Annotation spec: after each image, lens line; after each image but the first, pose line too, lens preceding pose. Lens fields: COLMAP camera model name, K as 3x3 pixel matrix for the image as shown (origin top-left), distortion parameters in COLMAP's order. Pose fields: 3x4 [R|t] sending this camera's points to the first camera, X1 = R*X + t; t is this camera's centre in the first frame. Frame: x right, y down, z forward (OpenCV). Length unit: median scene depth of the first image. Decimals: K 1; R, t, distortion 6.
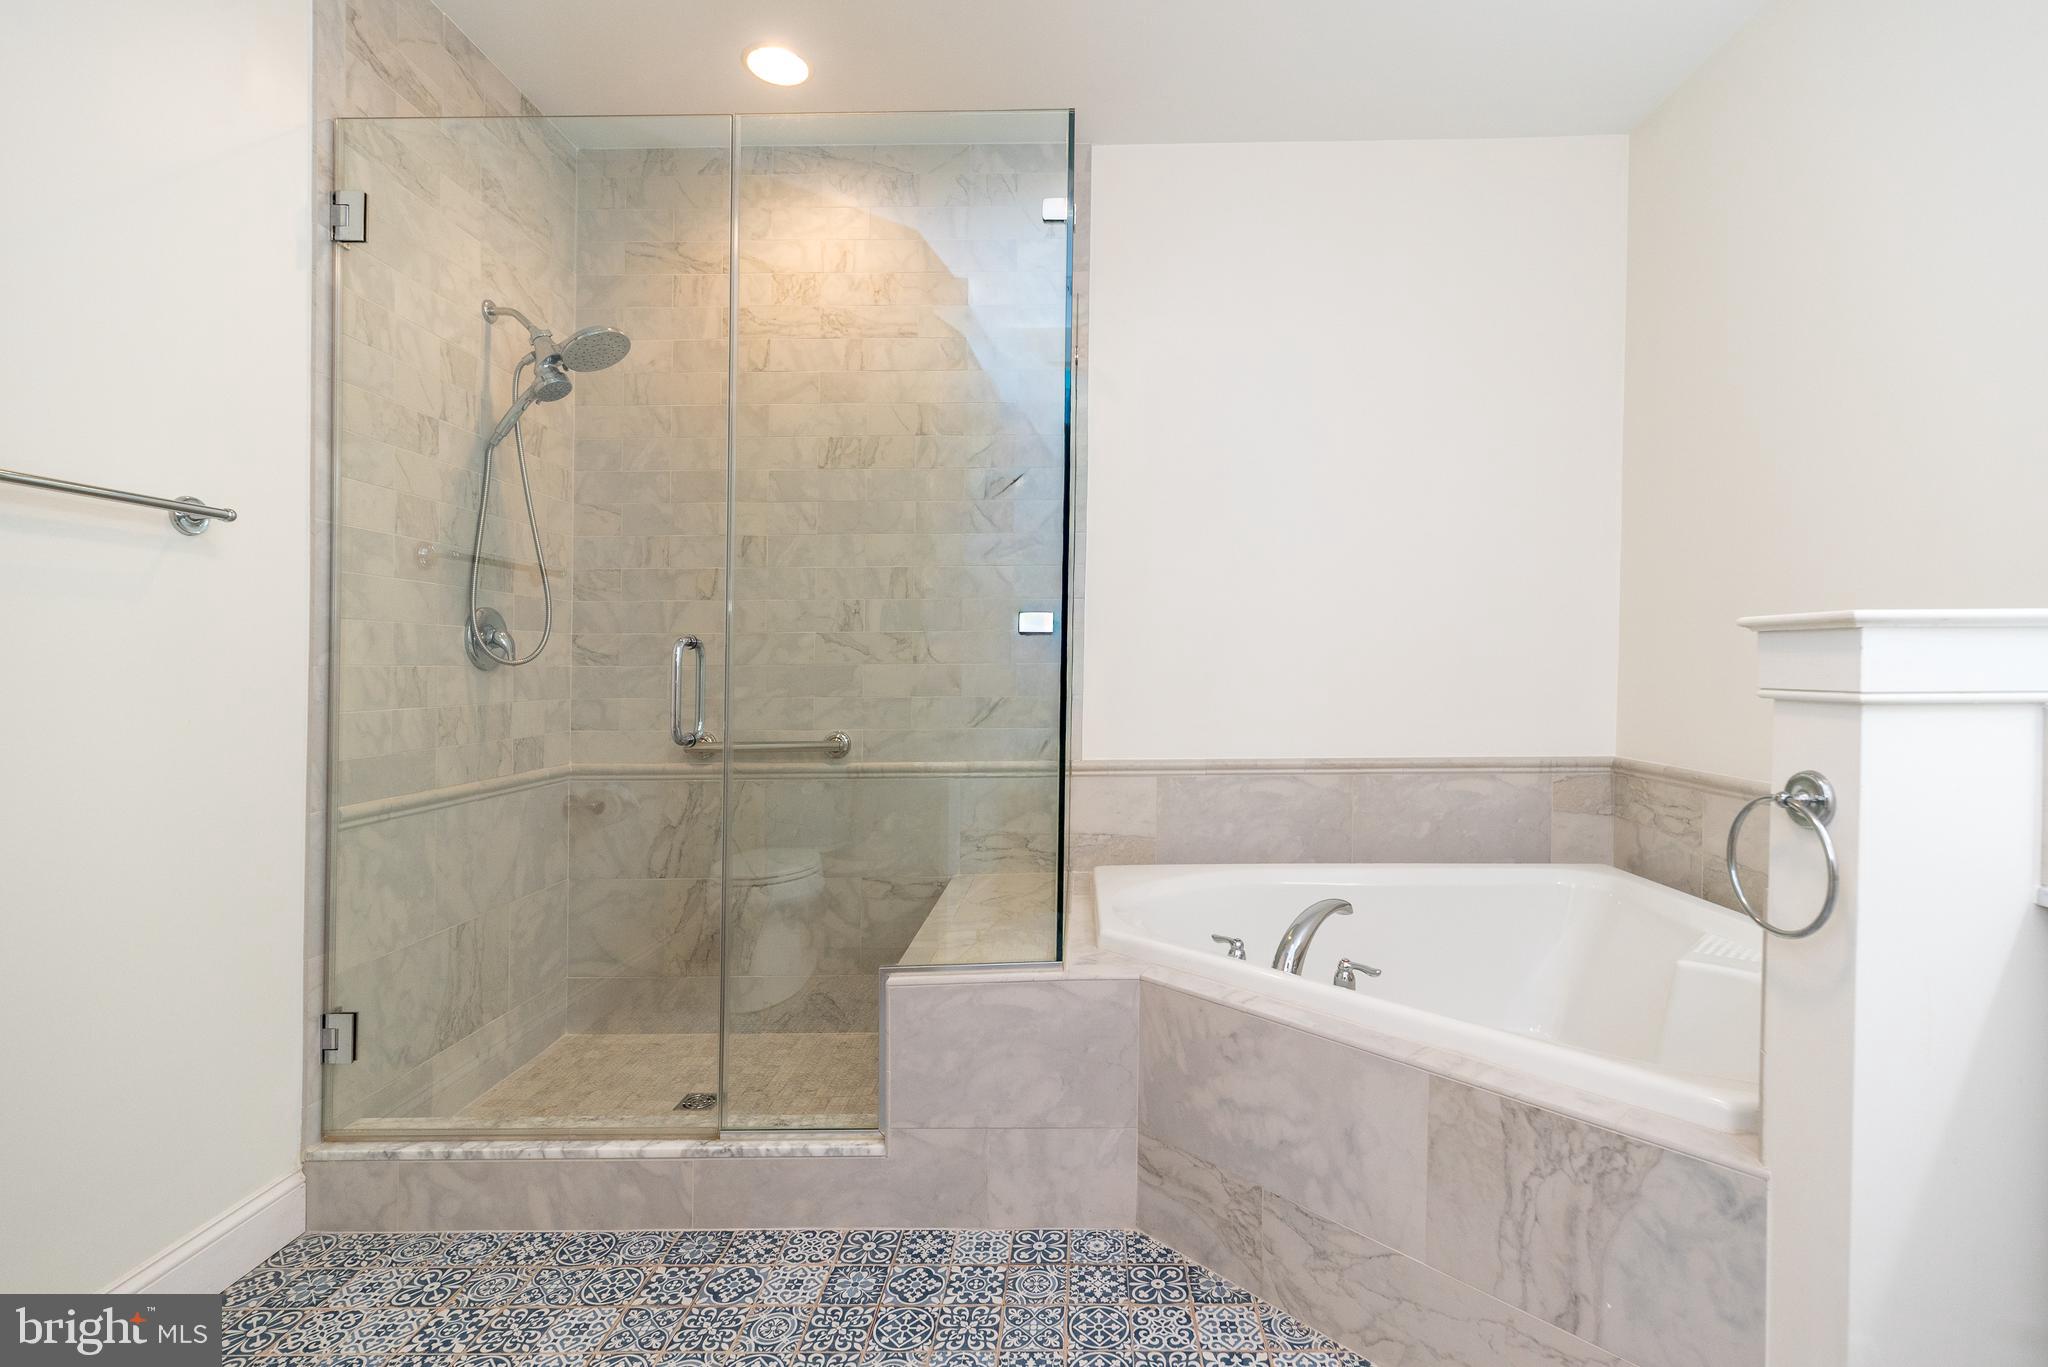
lens RADIAL K [[905.7, 0, 1033.1], [0, 905.7, 659.7], [0, 0, 1]] dist [0.006132, 0.000402]
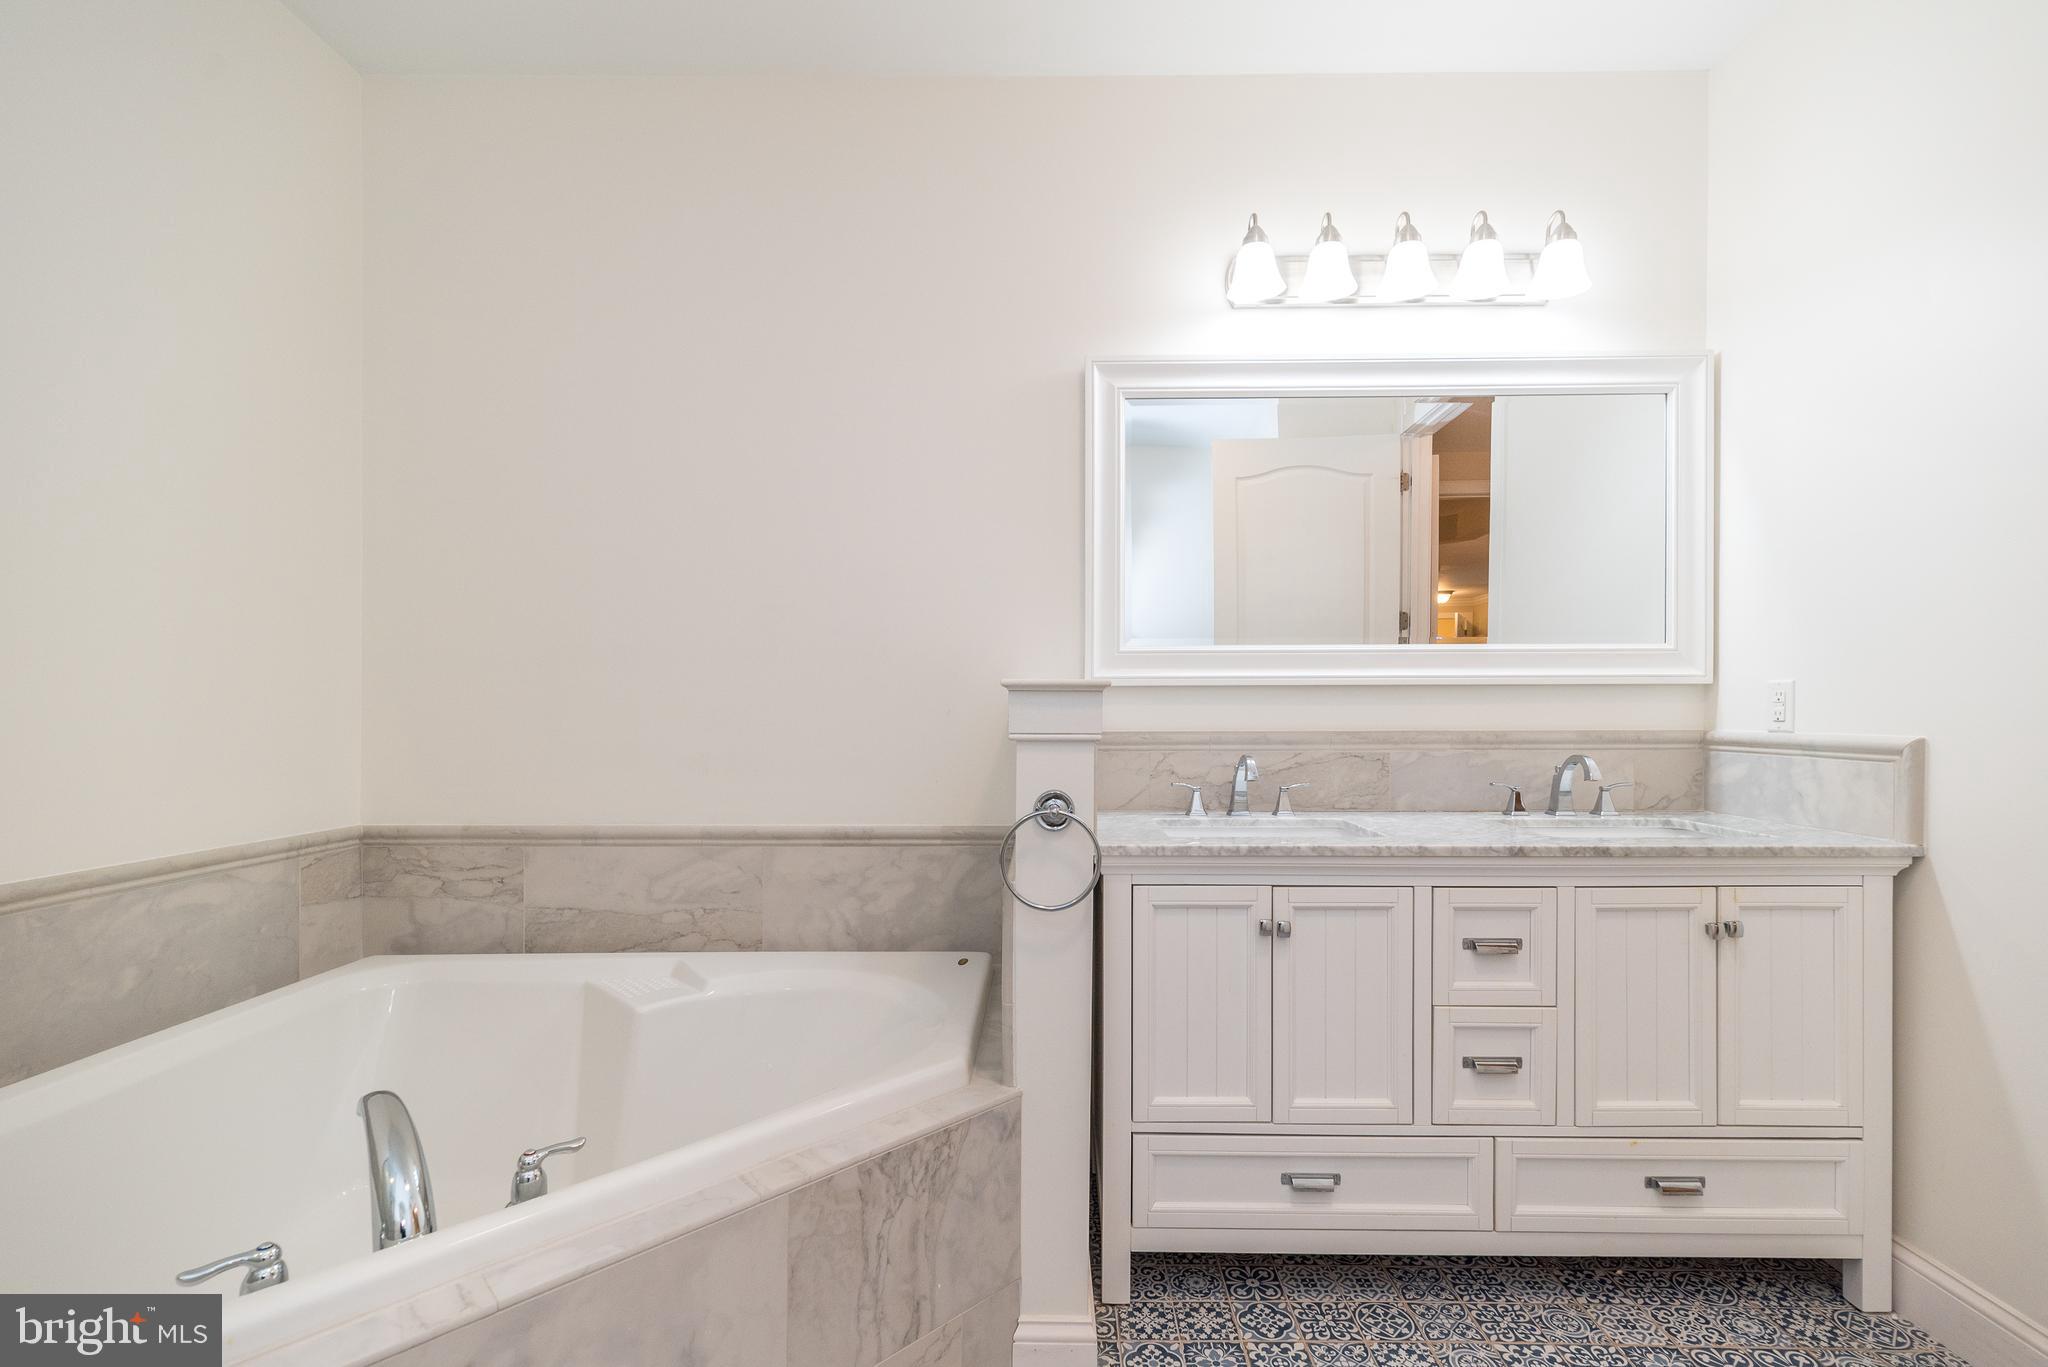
lens RADIAL K [[929.3, 0, 1028.3], [0, 929.3, 724.3], [0, 0, 1]] dist [0.002562, 0.000253]
pose [[-0.039703, -0.008583, 0.999175, -0.275076], [-0.007222, 0.999939, 0.008302, 0.003831], [-0.999185, -0.006886, -0.039762, 0.506544]]
